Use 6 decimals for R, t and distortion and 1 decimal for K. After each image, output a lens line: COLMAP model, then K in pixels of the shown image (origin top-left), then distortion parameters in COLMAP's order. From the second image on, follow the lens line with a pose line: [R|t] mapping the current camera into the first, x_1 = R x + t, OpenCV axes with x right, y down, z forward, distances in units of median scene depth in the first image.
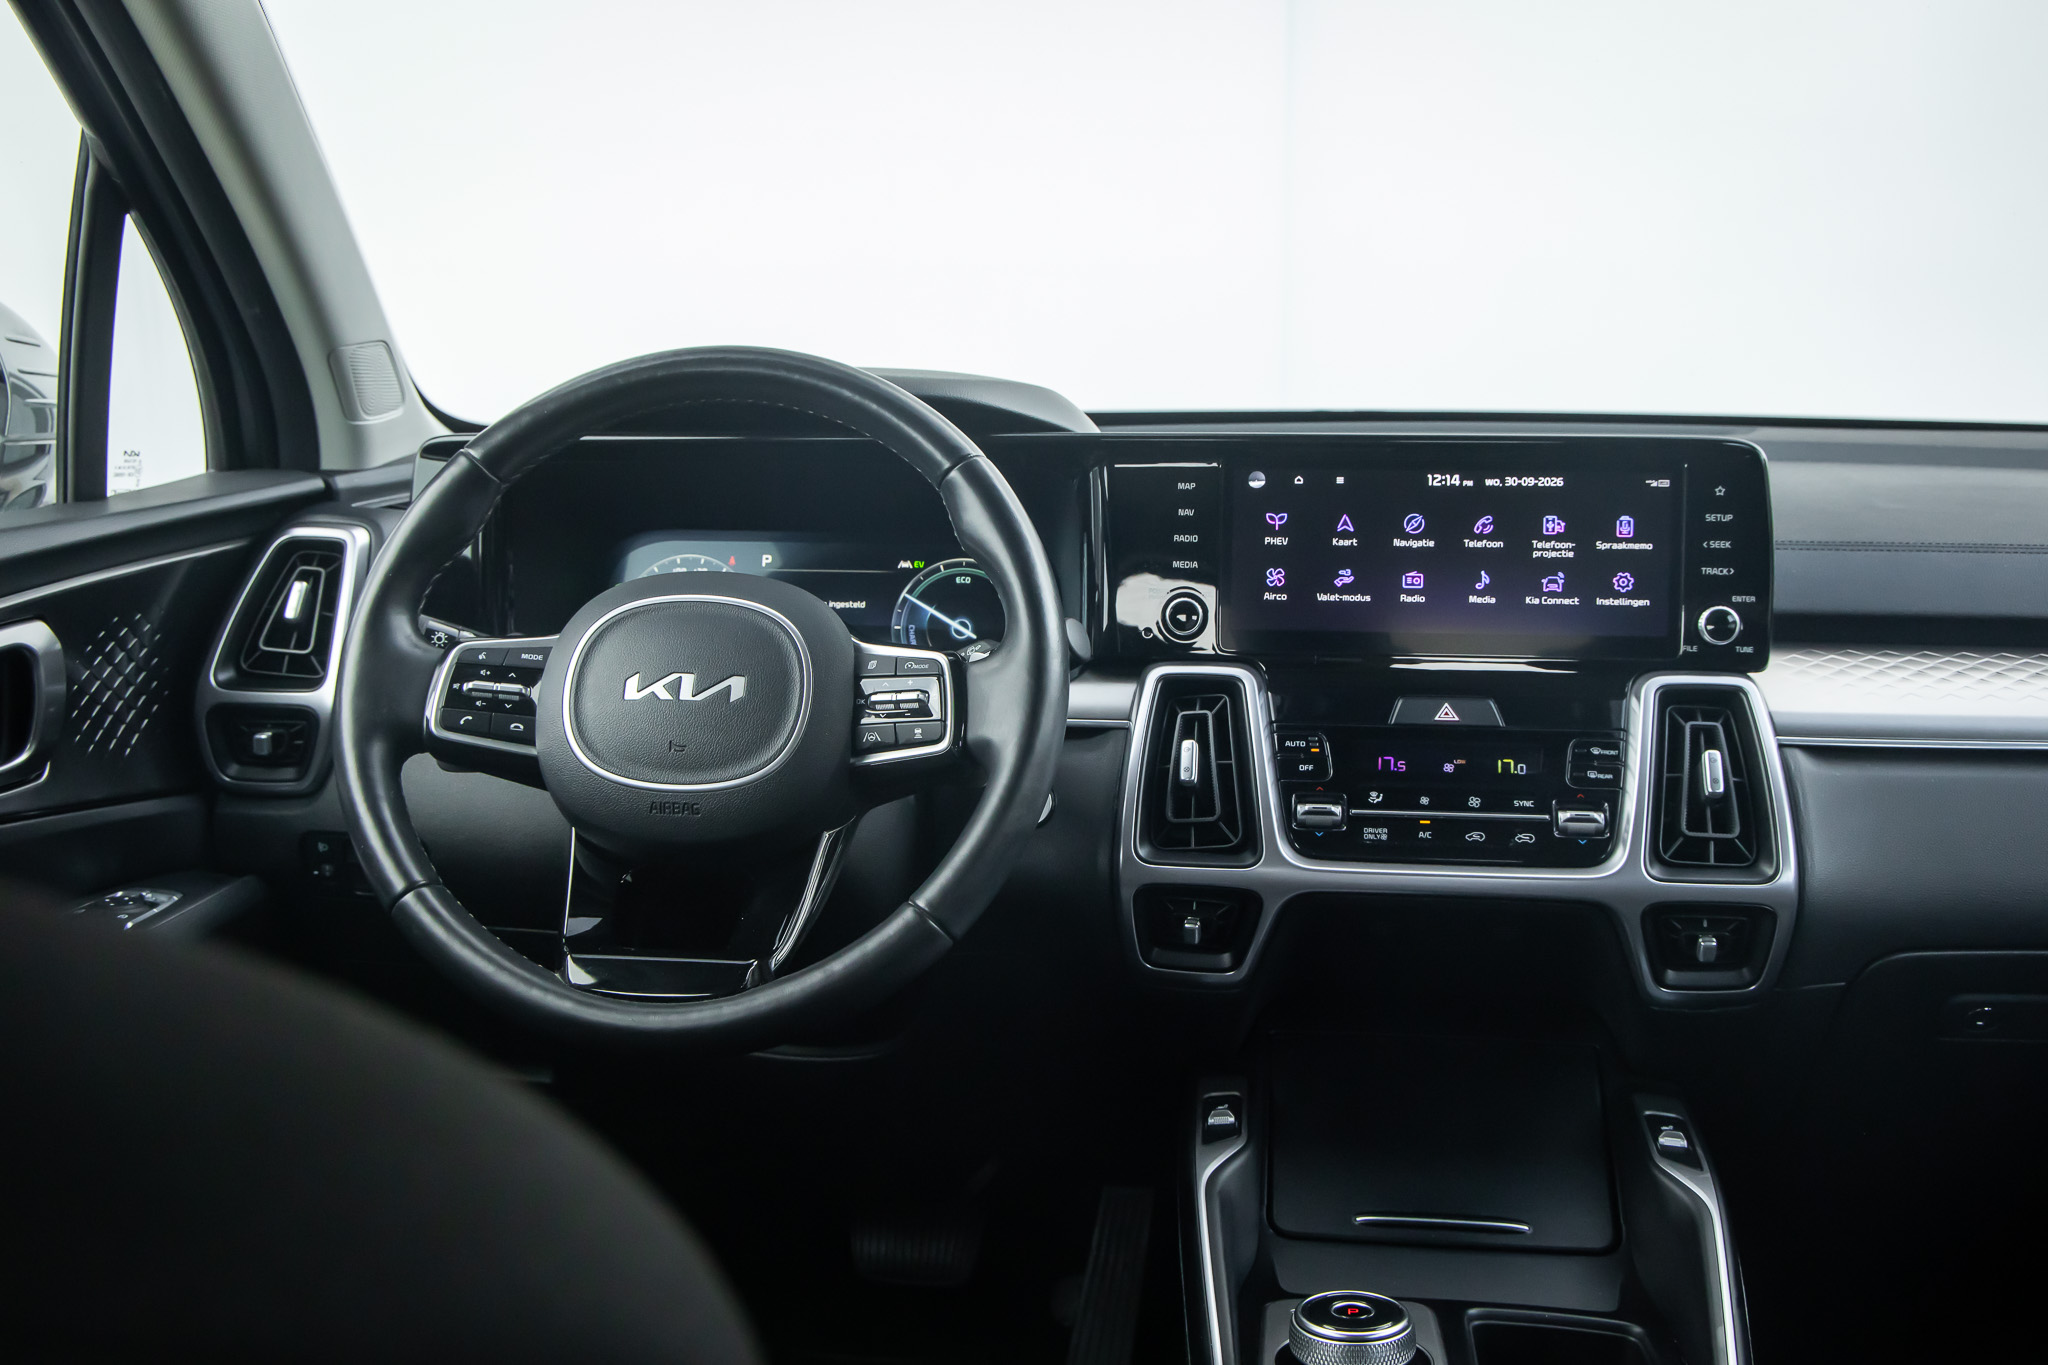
lens RADIAL K [[2124.6, 0, 1031.9], [0, 2124.6, 663.8], [0, 0, 1]] dist [0.014370, 0.000000]
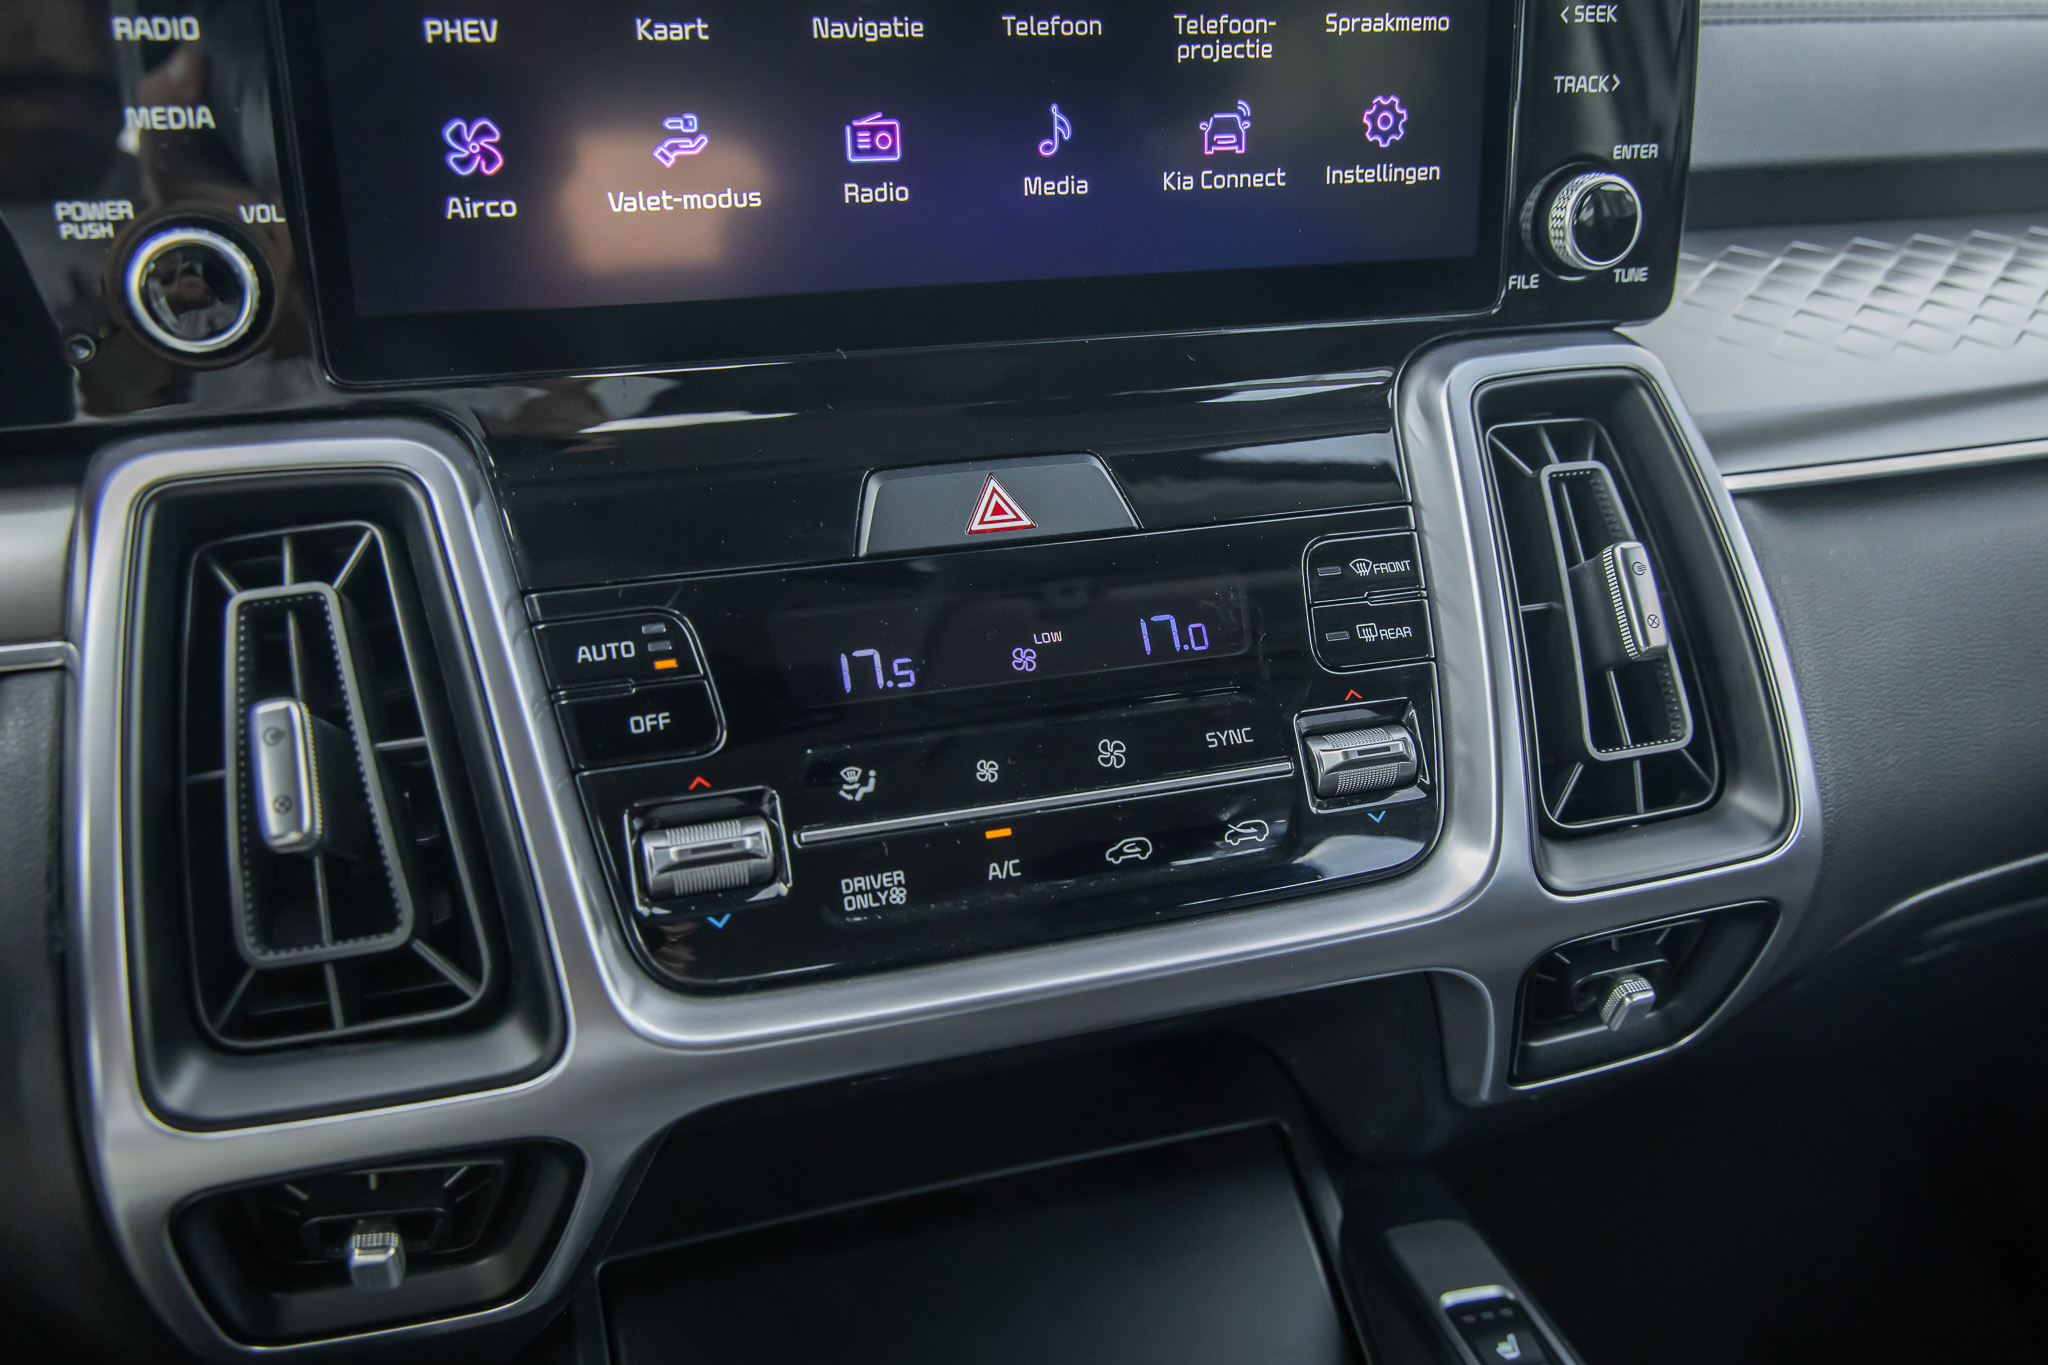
lens RADIAL K [[1891.1, 0, 1035.7], [0, 1891.1, 666.0], [0, 0, 1]] dist [0.017843, 0.000000]
pose [[0.895655, -0.164094, 0.413371, 0.058902], [0.043657, 0.957395, 0.285462, -0.044753], [-0.442602, -0.237629, 0.864659, 0.700864]]
